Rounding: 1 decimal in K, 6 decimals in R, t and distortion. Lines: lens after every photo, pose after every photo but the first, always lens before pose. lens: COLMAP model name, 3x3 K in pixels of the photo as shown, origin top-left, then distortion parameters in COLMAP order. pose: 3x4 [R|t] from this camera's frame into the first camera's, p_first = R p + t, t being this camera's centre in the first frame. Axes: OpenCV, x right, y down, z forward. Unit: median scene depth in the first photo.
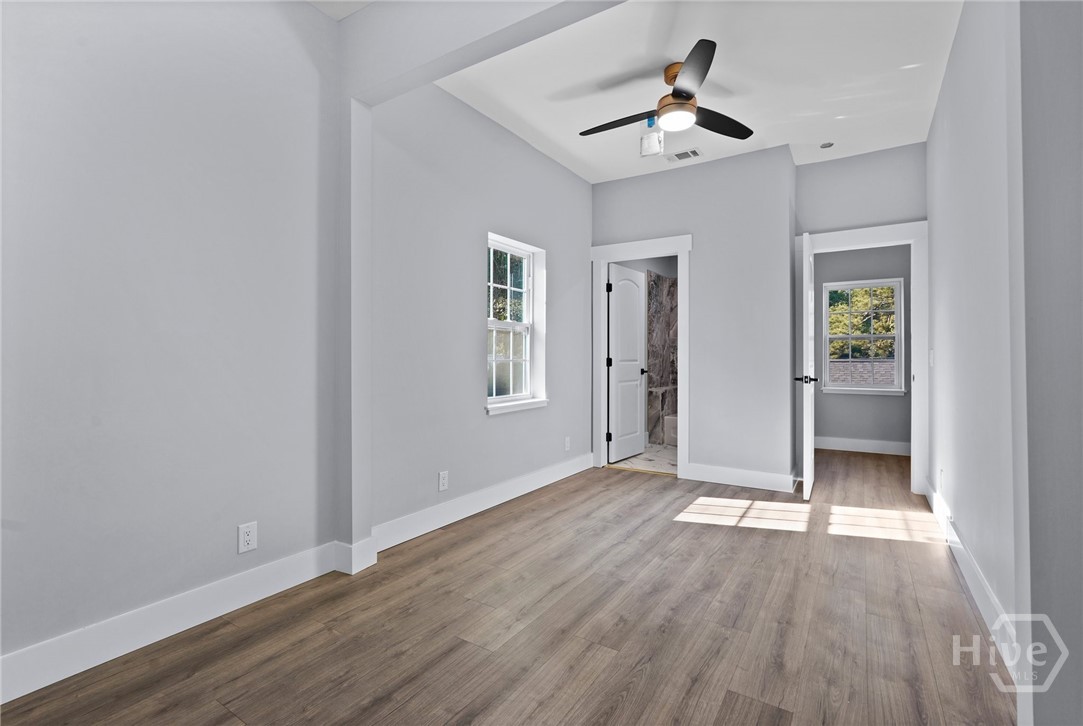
lens RADIAL K [[489.1, 0, 541.5], [0, 489.1, 363.0], [0, 0, 1]] dist [-0.015585, 0.011661]
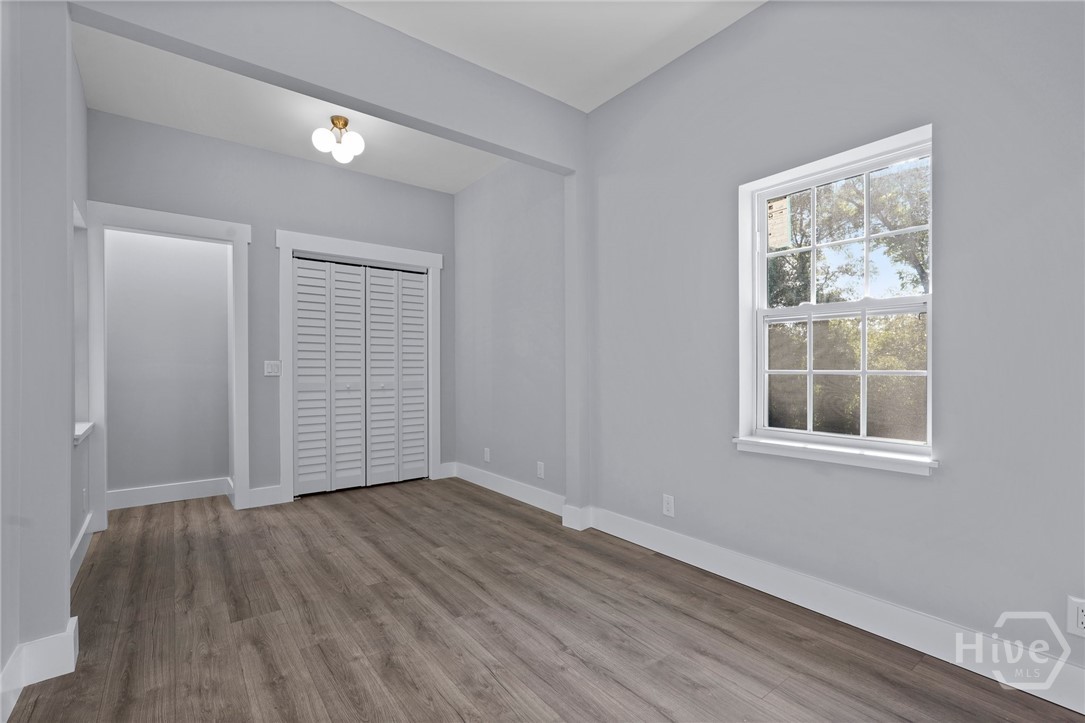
lens RADIAL K [[490.0, 0, 542.5], [0, 490.0, 361.5], [0, 0, 1]] dist [-0.015585, 0.011661]
pose [[-0.333252, -0.012932, -0.942749, 0.909059], [-0.006947, 0.999912, -0.011261, -0.012988], [0.942812, 0.002796, -0.333313, 1.355200]]
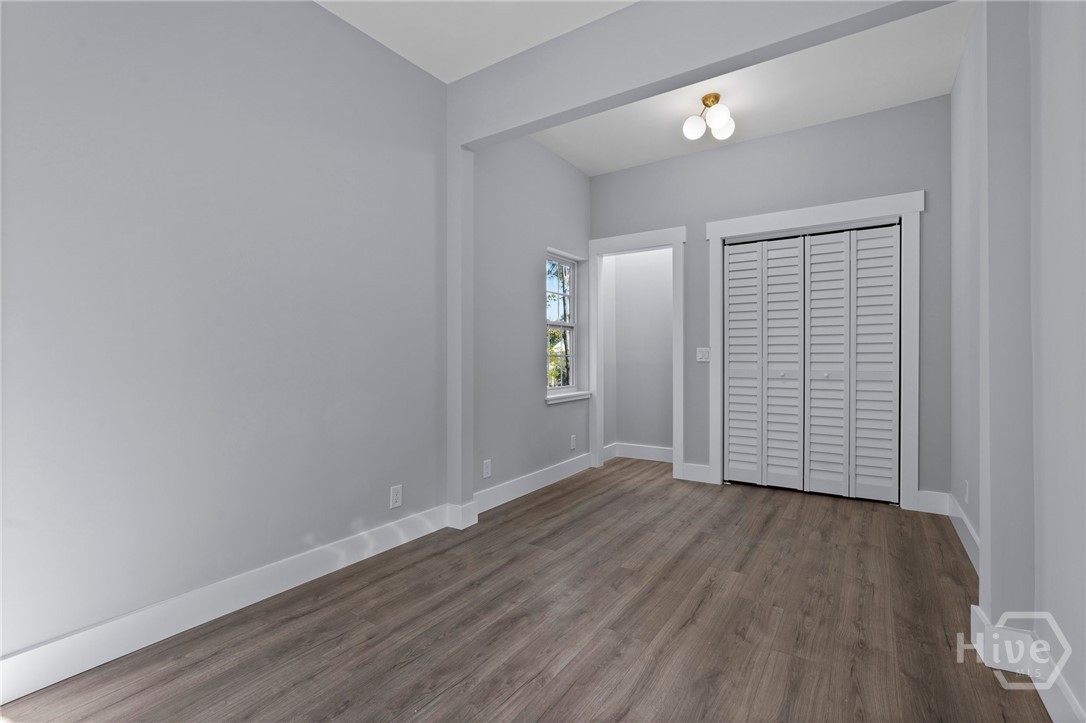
lens RADIAL K [[492.1, 0, 540.4], [0, 492.1, 355.2], [0, 0, 1]] dist [-0.001459, 0.000541]
pose [[-0.999846, 0.003073, 0.017256, 0.253701], [0.003188, 0.999973, 0.006672, -0.014025], [-0.017235, 0.006726, -0.999829, 1.705218]]
